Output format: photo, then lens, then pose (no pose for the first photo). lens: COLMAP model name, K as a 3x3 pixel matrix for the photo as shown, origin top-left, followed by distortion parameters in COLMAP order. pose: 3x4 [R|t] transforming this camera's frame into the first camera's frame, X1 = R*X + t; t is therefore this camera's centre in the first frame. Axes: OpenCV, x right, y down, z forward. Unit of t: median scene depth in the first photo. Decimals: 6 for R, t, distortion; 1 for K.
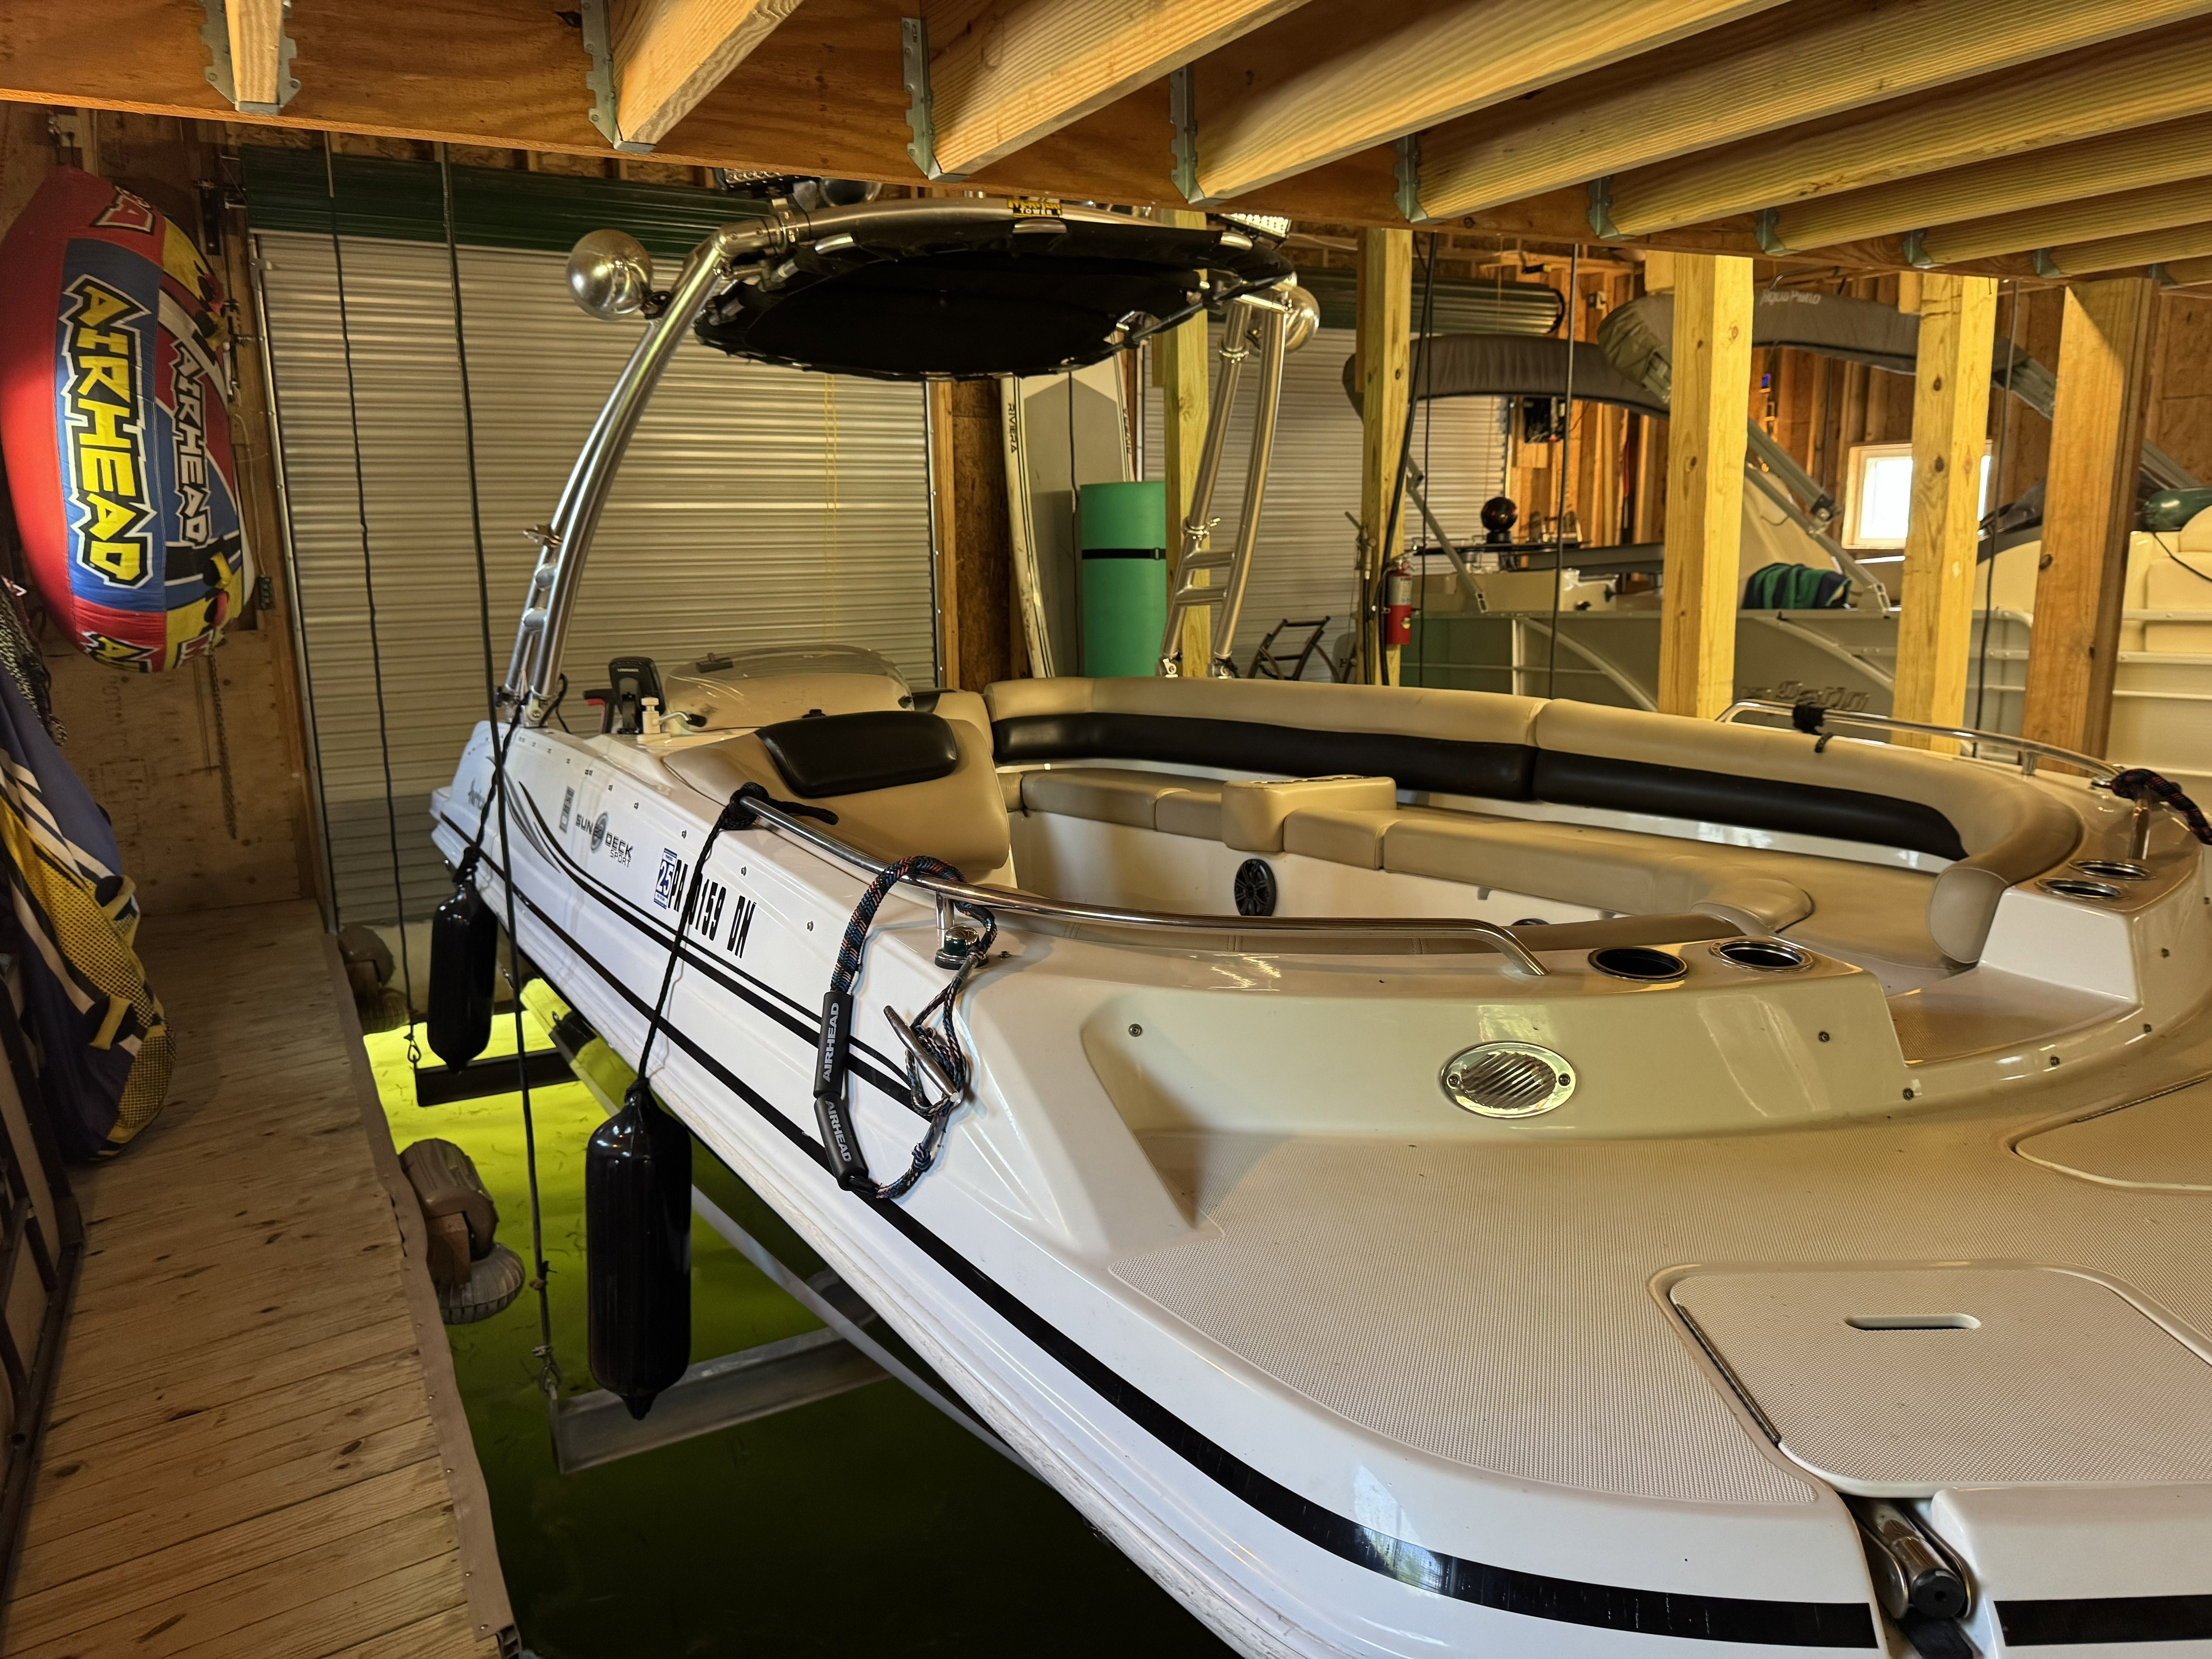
lens RADIAL K [[1592.1, 0, 1105.1], [0, 1592.1, 780.7], [0, 0, 1]] dist [0.037652, -0.055329]
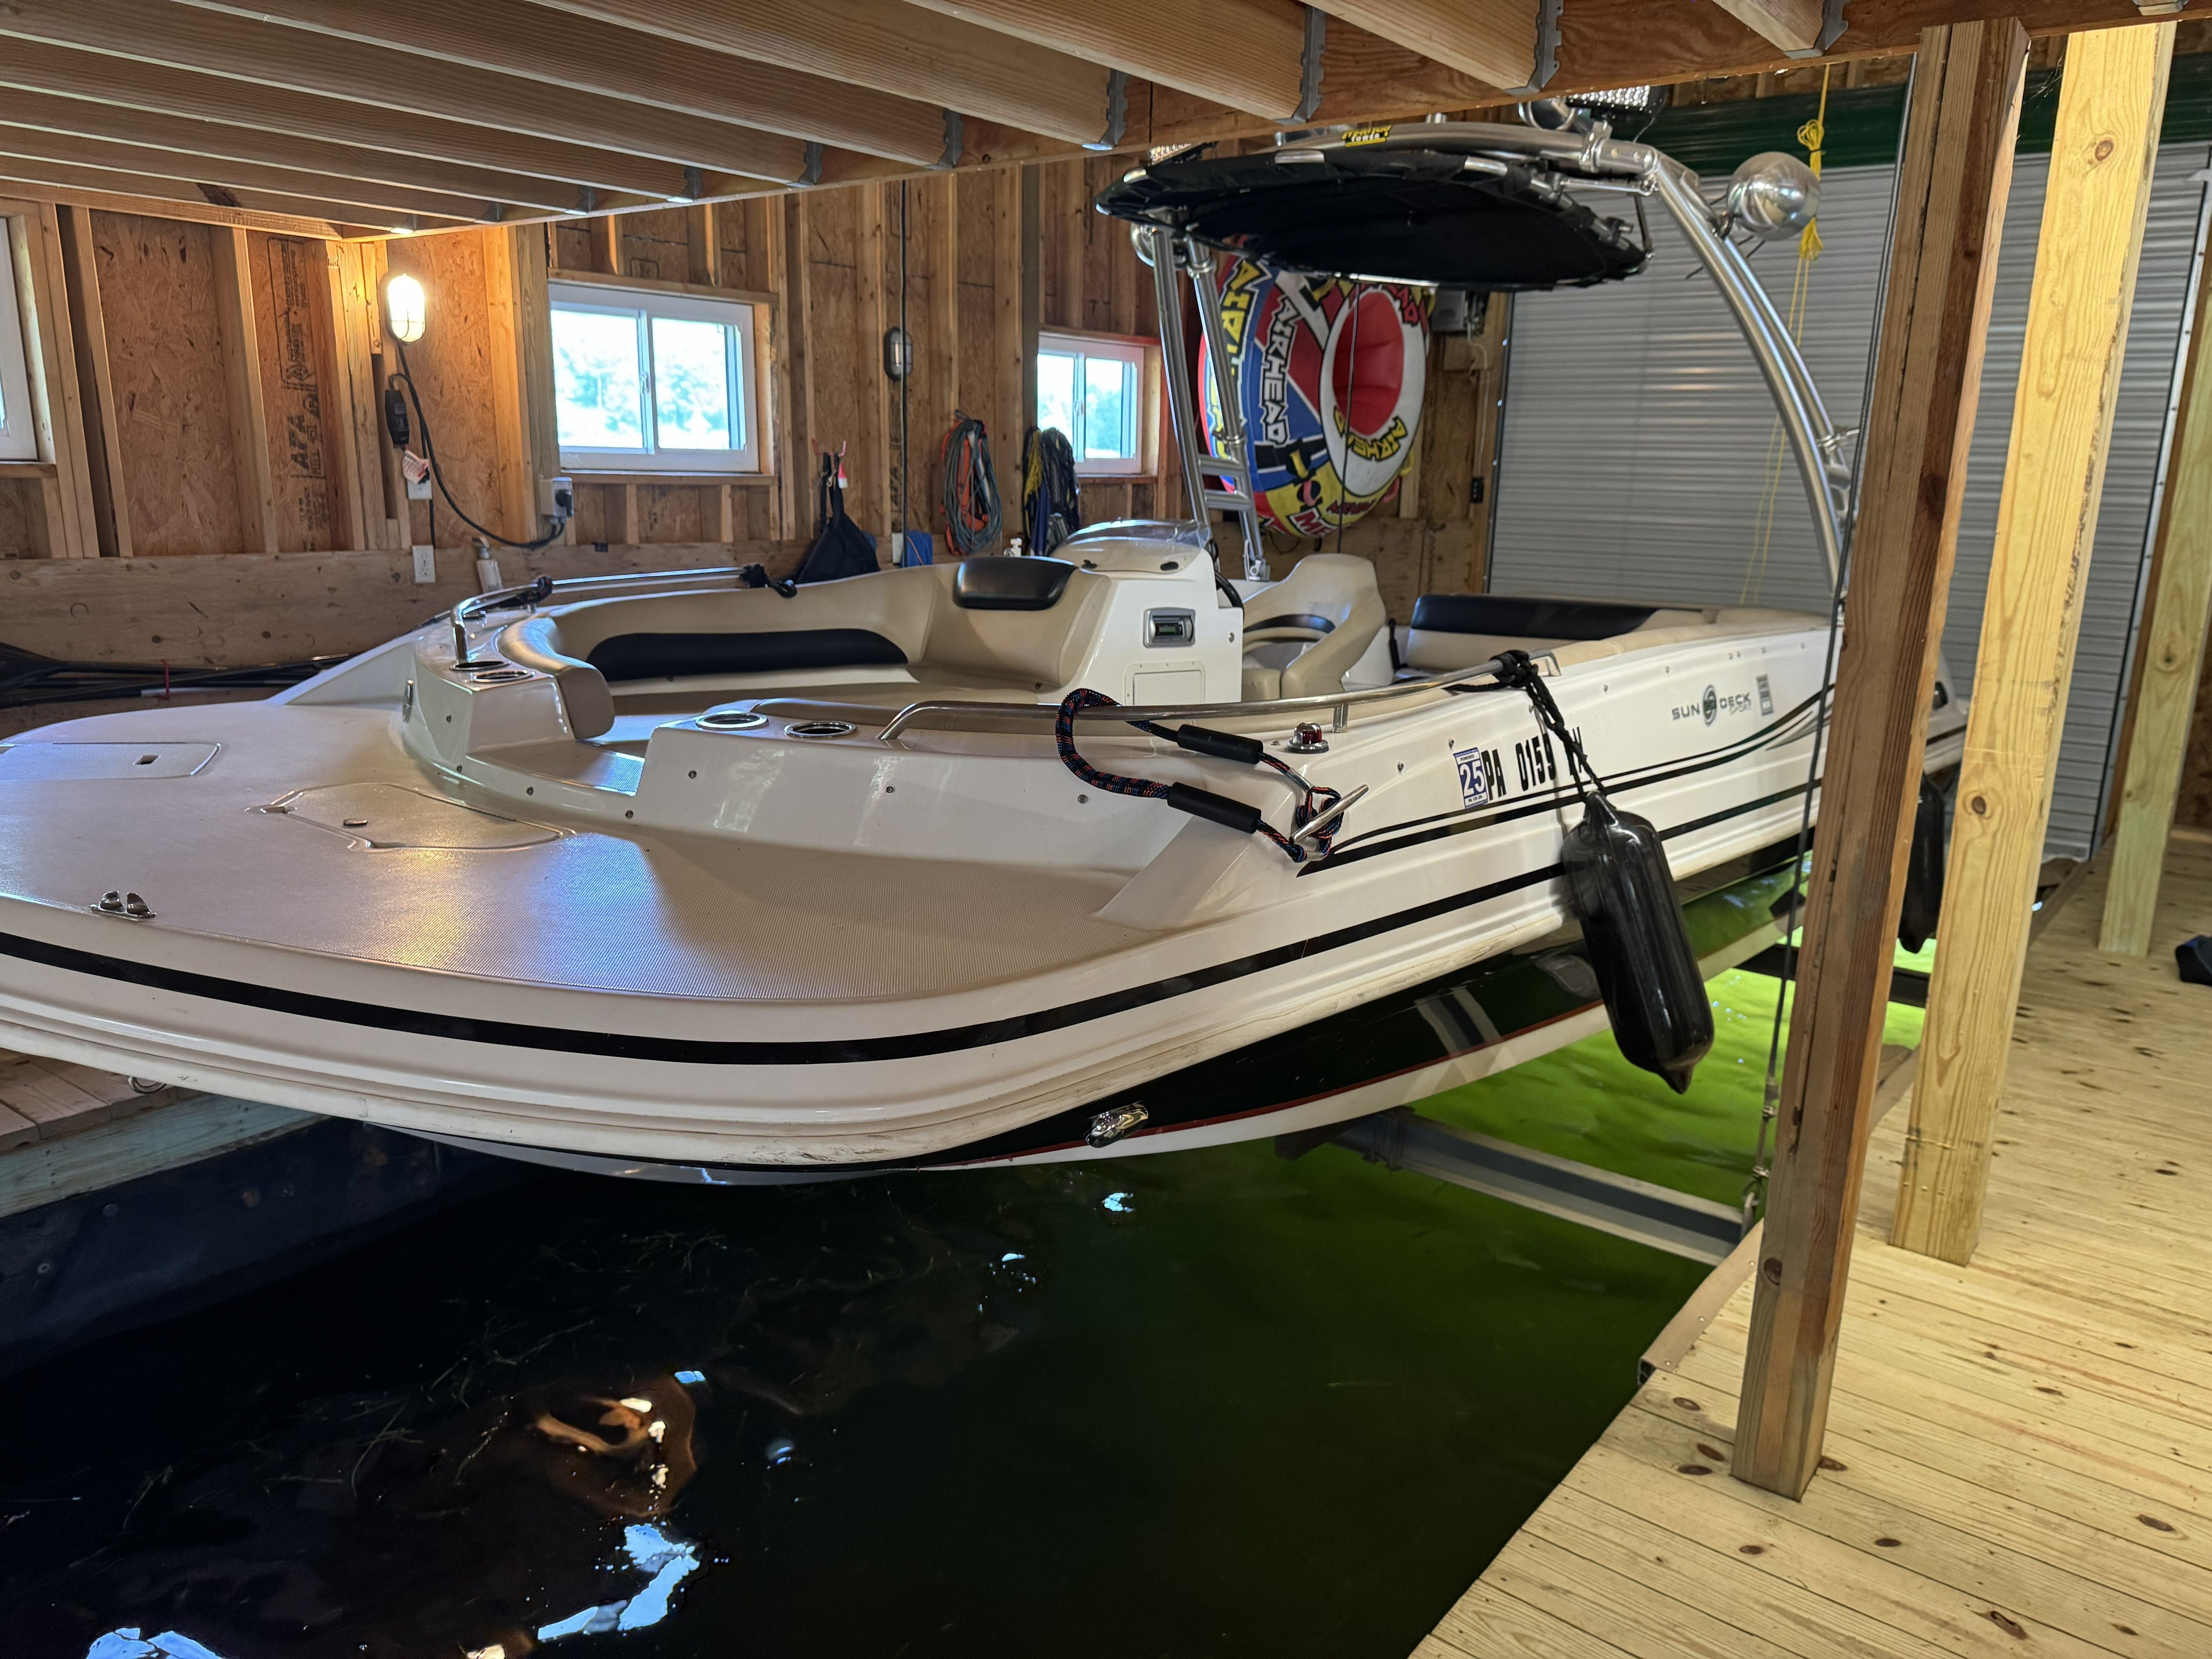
lens RADIAL K [[1578.5, 0, 1106.0], [0, 1578.5, 829.5], [0, 0, 1]] dist [0.037607, -0.046197]
pose [[0.393274, 0.237603, -0.888189, 0.716392], [-0.173612, 0.967843, 0.182039, -0.046963], [0.902881, 0.082609, 0.421878, 0.308836]]
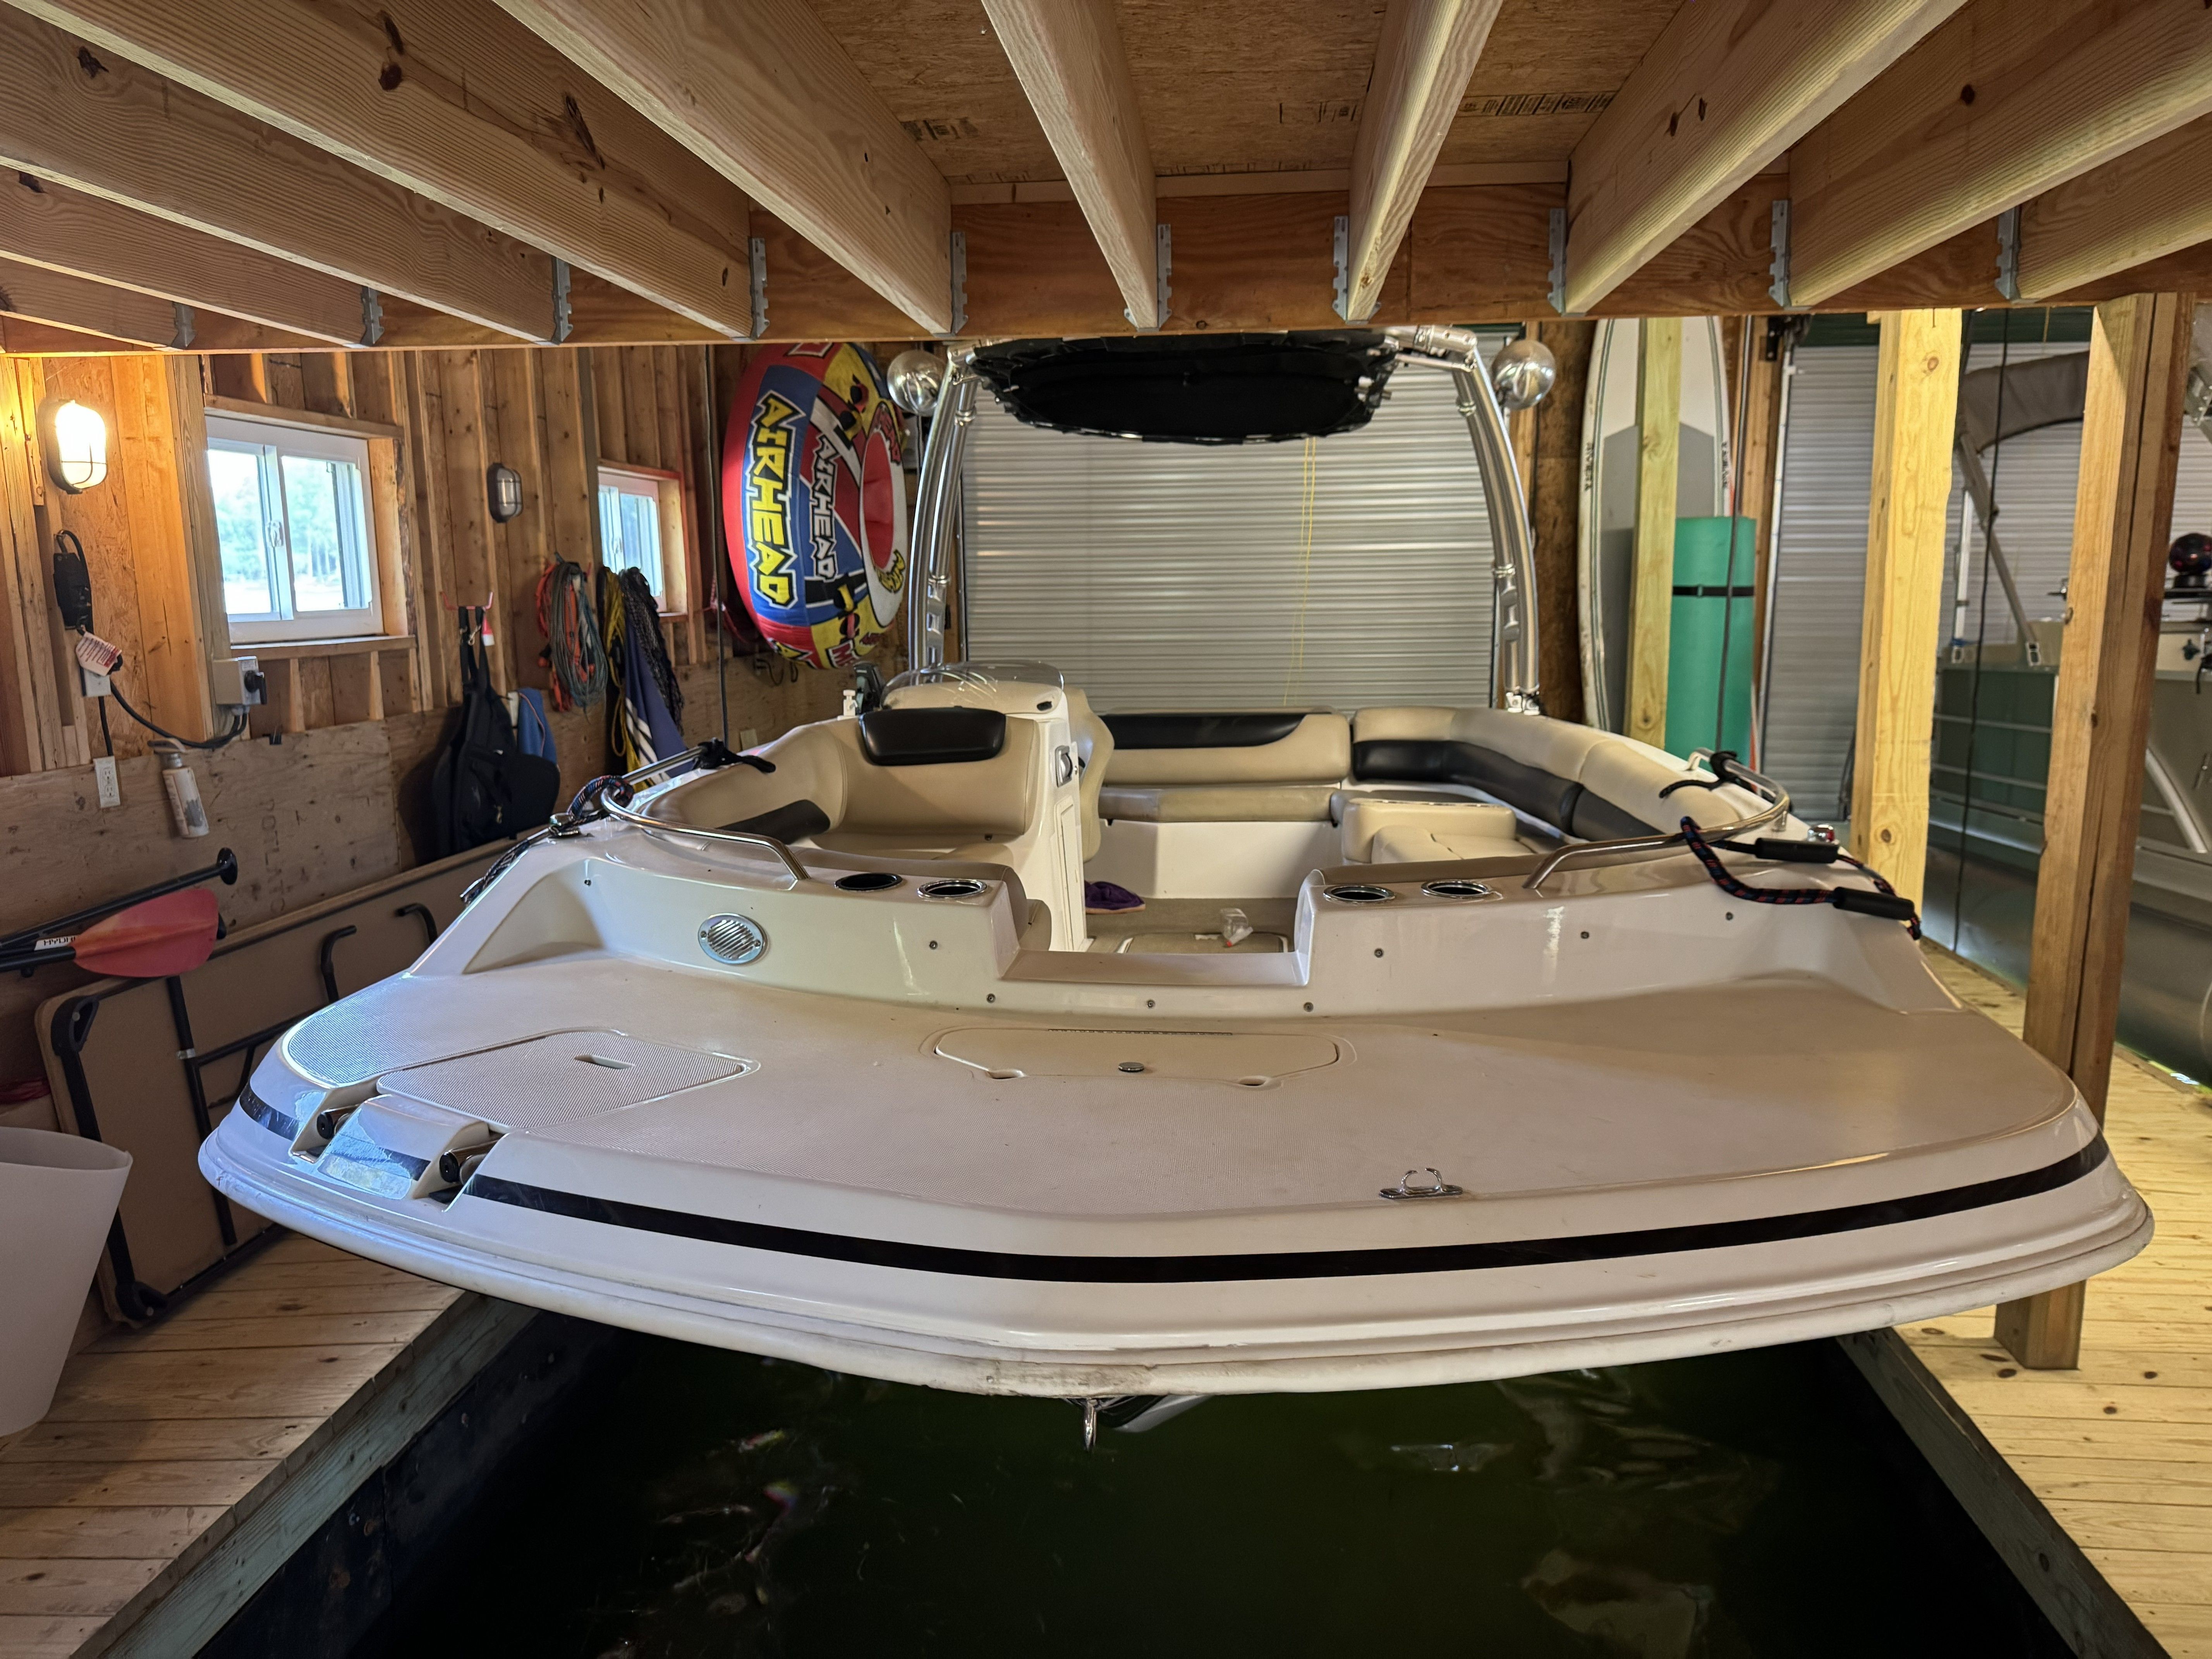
lens RADIAL K [[1578.5, 0, 1106.0], [0, 1578.5, 829.5], [0, 0, 1]] dist [0.037607, -0.046197]
pose [[0.831054, 0.095876, -0.547866, 0.428793], [-0.090804, 0.995203, 0.036419, -0.001315], [0.548730, 0.019483, 0.835773, -0.021110]]
